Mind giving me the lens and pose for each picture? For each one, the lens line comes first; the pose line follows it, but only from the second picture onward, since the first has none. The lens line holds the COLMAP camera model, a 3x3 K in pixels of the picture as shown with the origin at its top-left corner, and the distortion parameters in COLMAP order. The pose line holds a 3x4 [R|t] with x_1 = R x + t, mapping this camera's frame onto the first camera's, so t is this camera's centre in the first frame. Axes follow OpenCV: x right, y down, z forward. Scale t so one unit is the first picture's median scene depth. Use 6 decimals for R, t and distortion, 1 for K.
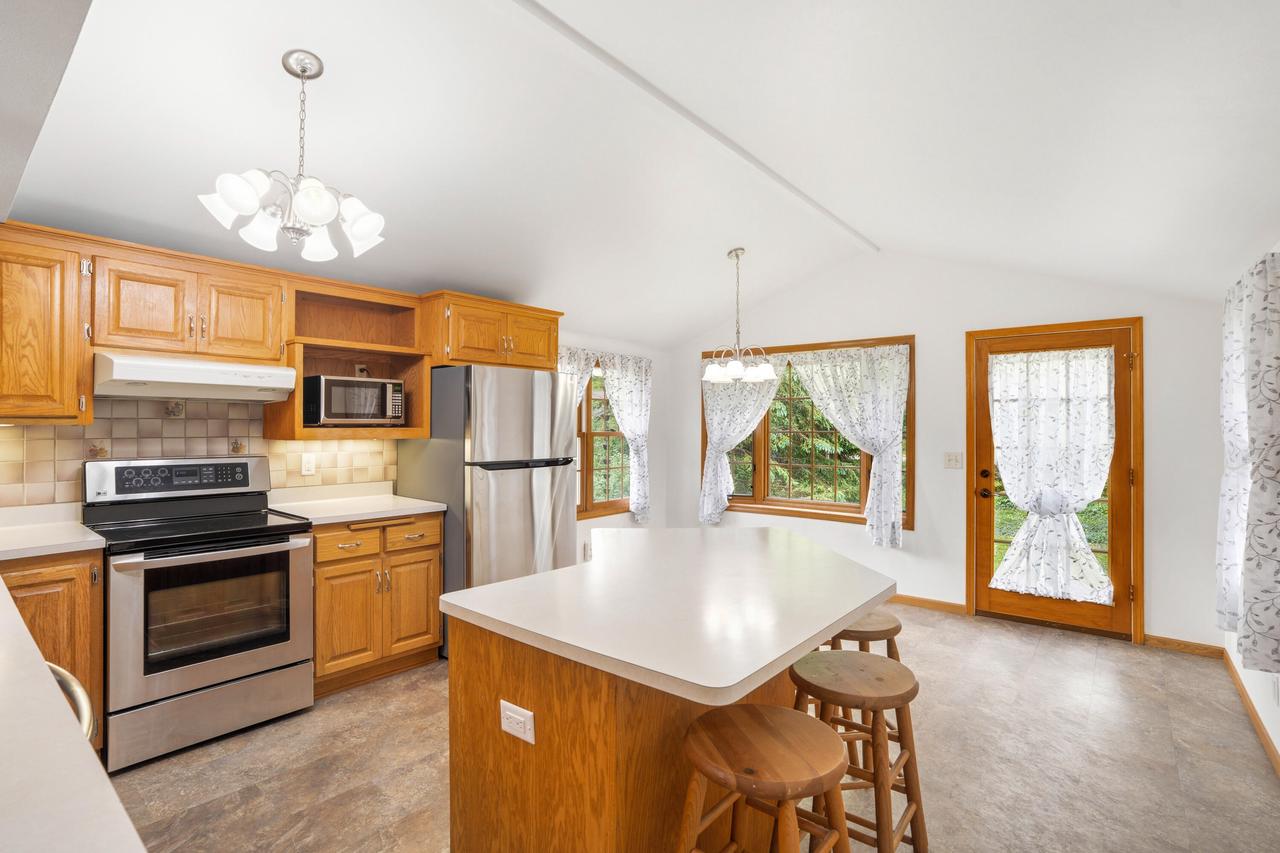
lens RADIAL K [[600.3, 0, 644.3], [0, 600.3, 420.8], [0, 0, 1]] dist [-0.058712, 0.024989]
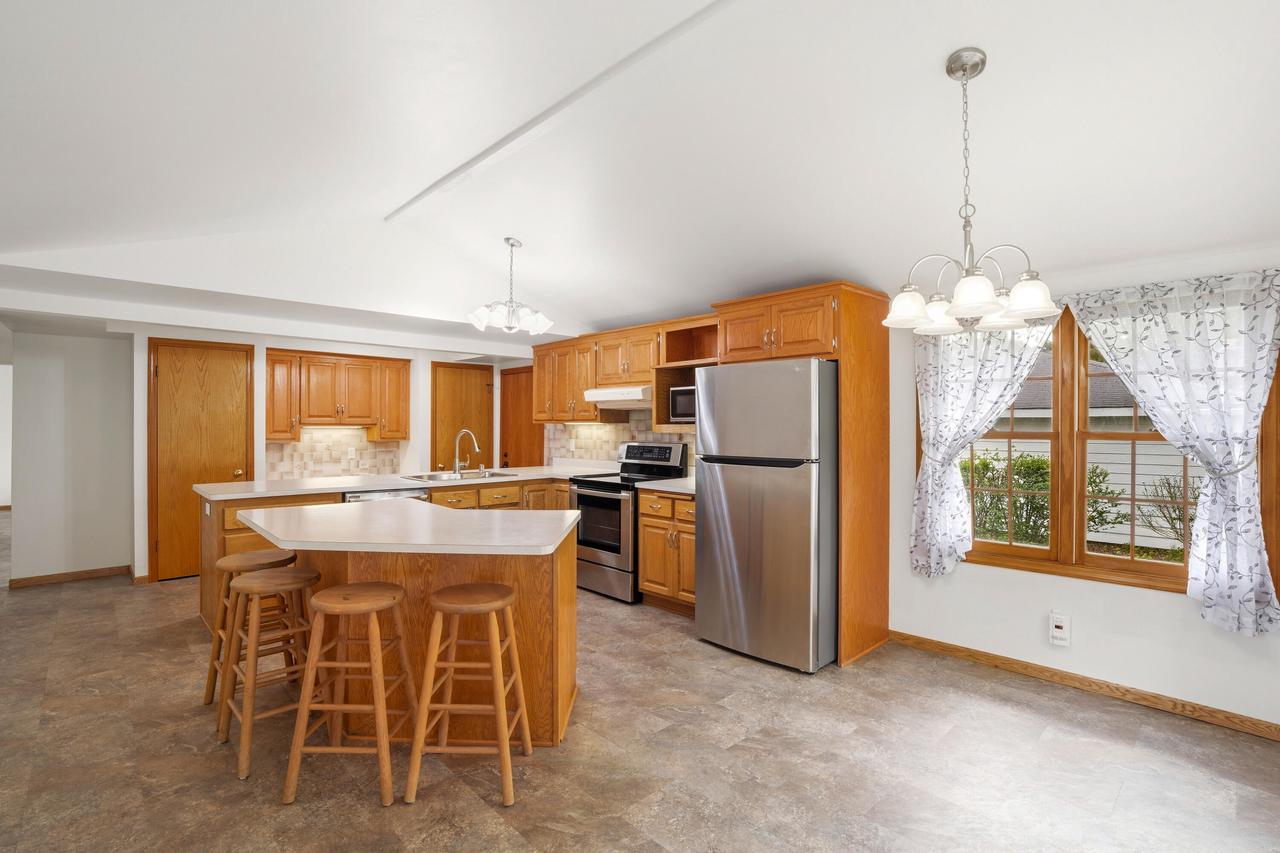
lens RADIAL K [[639.2, 0, 640.0], [0, 639.2, 426.5], [0, 0, 1]] dist [0.000926, 0.000304]
pose [[-0.154189, -0.003069, -0.988037, 0.982470], [0.005338, 0.999978, -0.003939, 0.022196], [0.988027, -0.005882, -0.154169, 1.140389]]
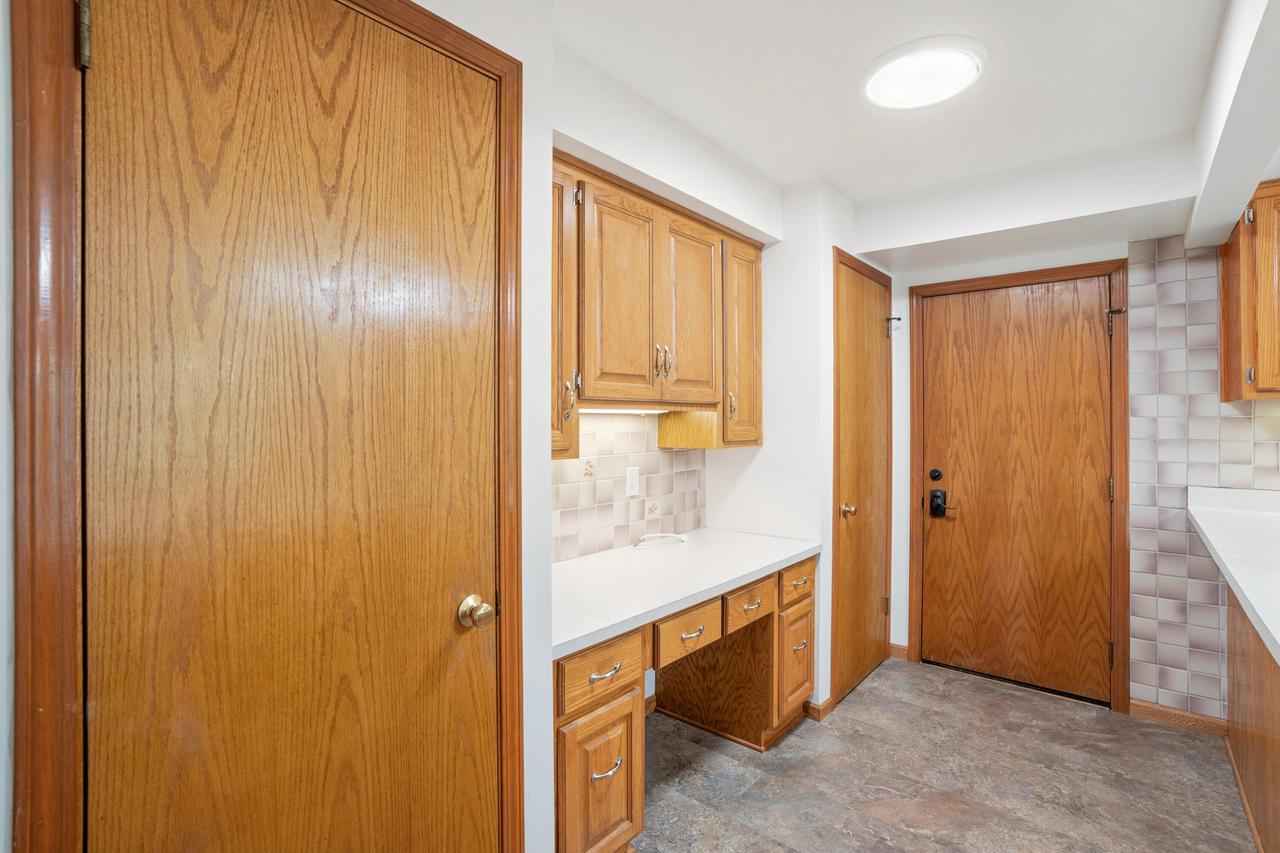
lens RADIAL K [[600.3, 0, 644.3], [0, 600.3, 420.8], [0, 0, 1]] dist [-0.058712, 0.024989]
pose [[-0.017051, 0.000486, -0.999854, -0.251391], [0.007633, 0.999971, 0.000356, 0.020923], [0.999825, -0.007626, -0.017055, -0.138686]]
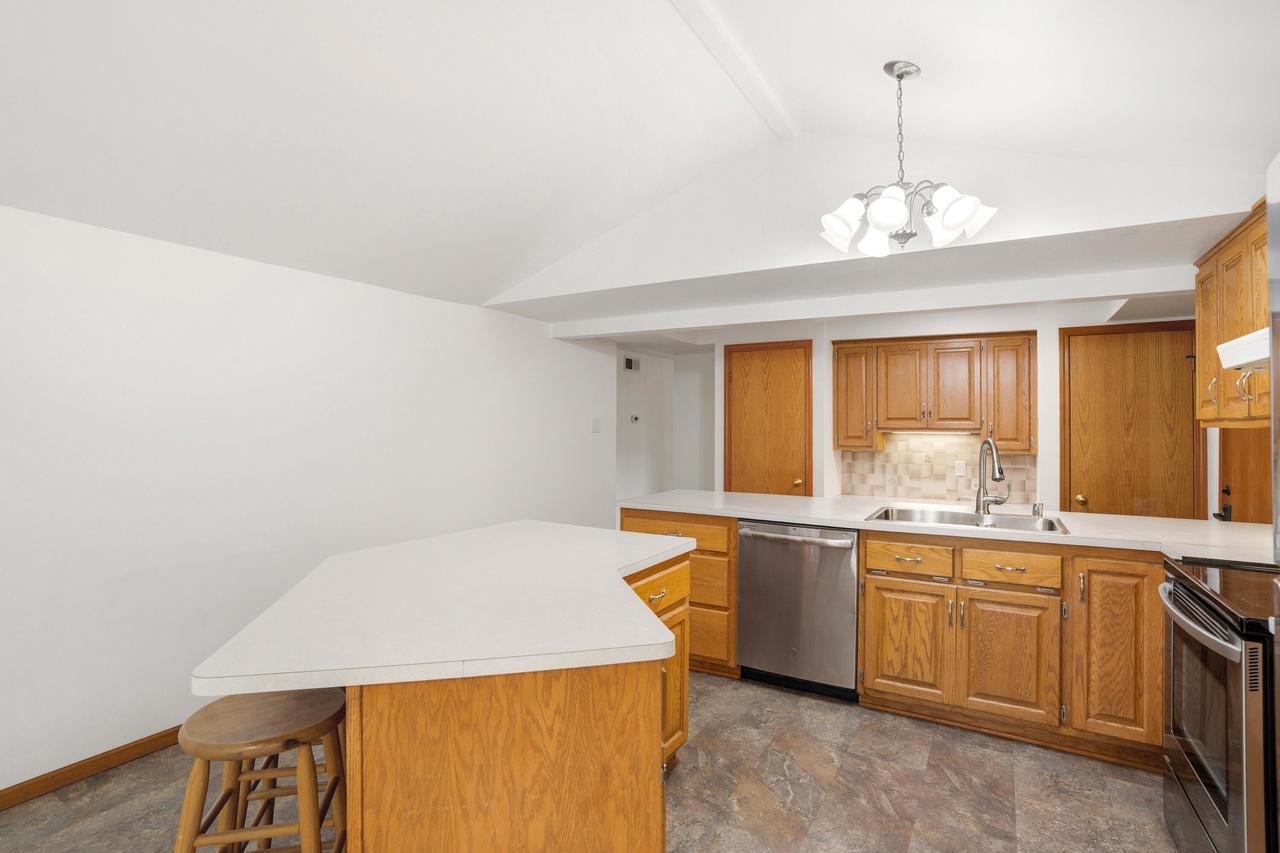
lens RADIAL K [[639.2, 0, 640.0], [0, 639.2, 426.5], [0, 0, 1]] dist [0.000926, 0.000304]
pose [[-0.989024, -0.010649, -0.147372, 0.016129], [-0.009373, 0.999912, -0.009353, 0.016069], [0.147459, -0.007869, -0.989037, 1.306992]]
